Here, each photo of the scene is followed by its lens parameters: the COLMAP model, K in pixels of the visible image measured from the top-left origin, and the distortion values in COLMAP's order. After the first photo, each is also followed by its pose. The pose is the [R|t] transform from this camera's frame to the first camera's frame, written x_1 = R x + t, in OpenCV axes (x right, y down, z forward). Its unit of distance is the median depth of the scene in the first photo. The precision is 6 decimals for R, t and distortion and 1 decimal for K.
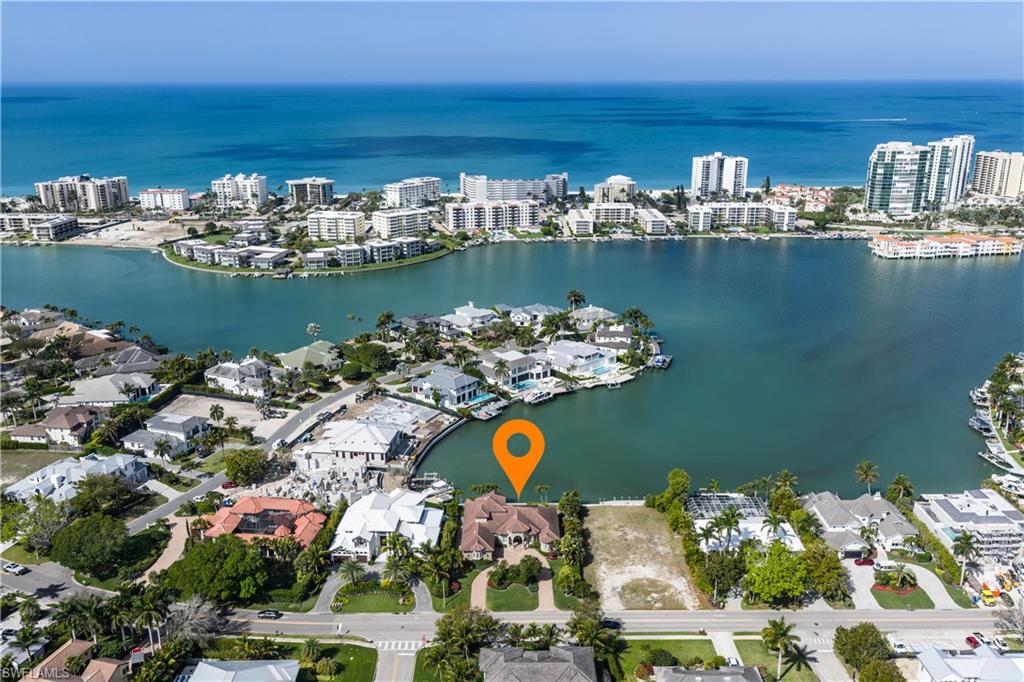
lens RADIAL K [[822.9, 0, 512.0], [0, 822.9, 341.0], [0, 0, 1]] dist [0.029312, -0.005715]
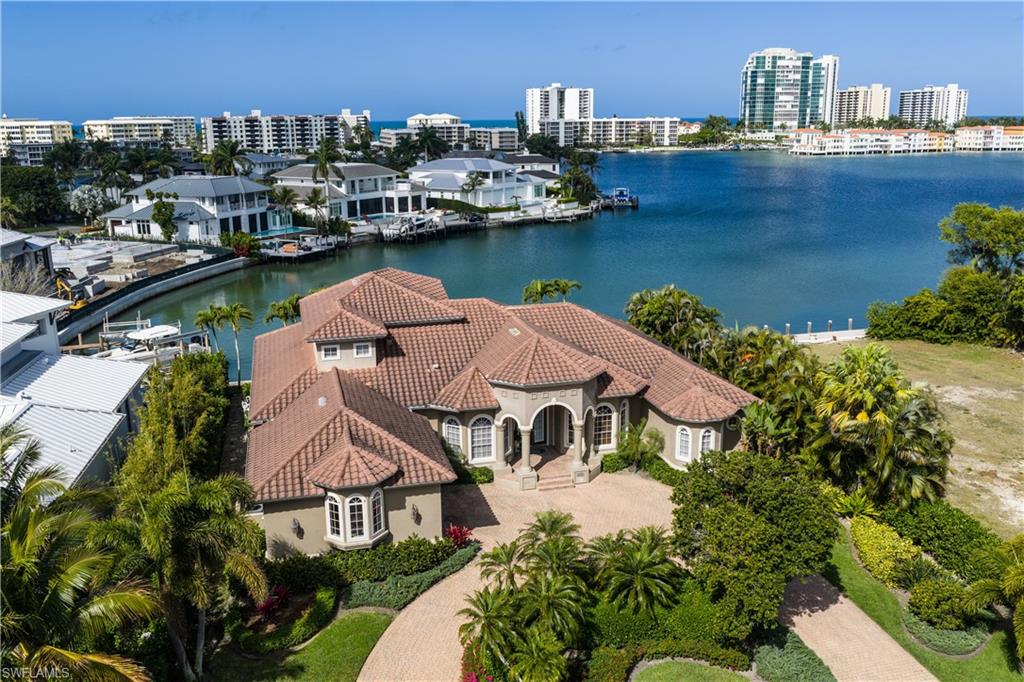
lens RADIAL K [[860.2, 0, 512.0], [0, 860.2, 341.0], [0, 0, 1]] dist [-0.014926, -0.004925]
pose [[0.967732, -0.062887, 0.244008, -0.031347], [0.076996, 0.995841, -0.048711, 0.145311], [-0.239930, 0.065927, 0.968549, 0.510513]]
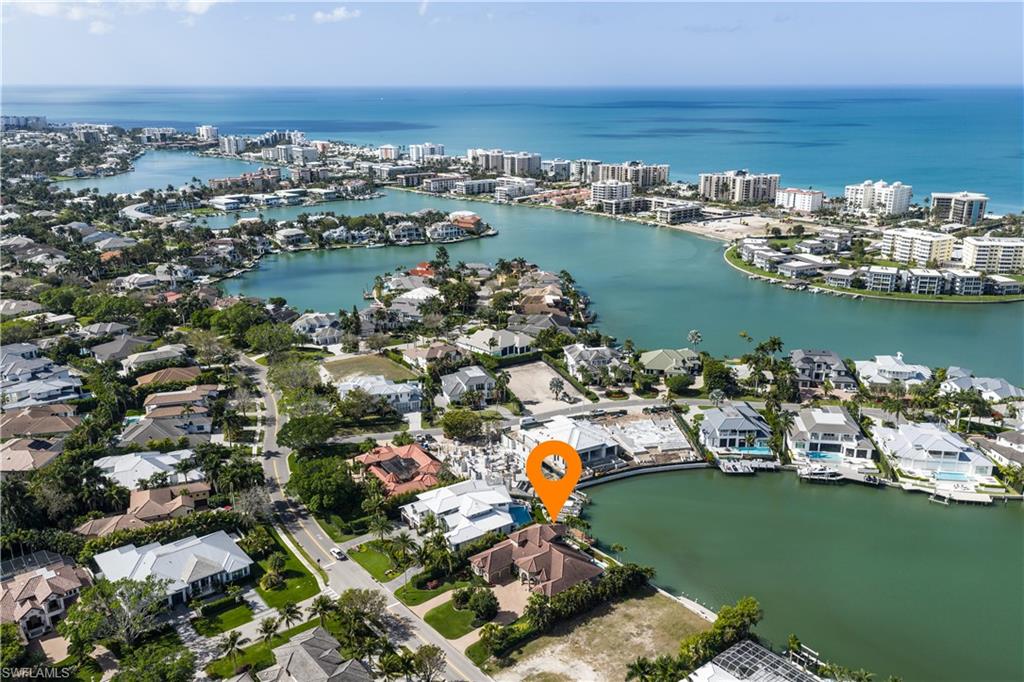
lens RADIAL K [[822.9, 0, 512.0], [0, 822.9, 341.0], [0, 0, 1]] dist [0.029312, -0.005715]
pose [[0.639485, 0.233723, -0.732416, 0.377174], [-0.235594, 0.966411, 0.102692, -0.065541], [0.731816, 0.106883, 0.673069, 0.207858]]
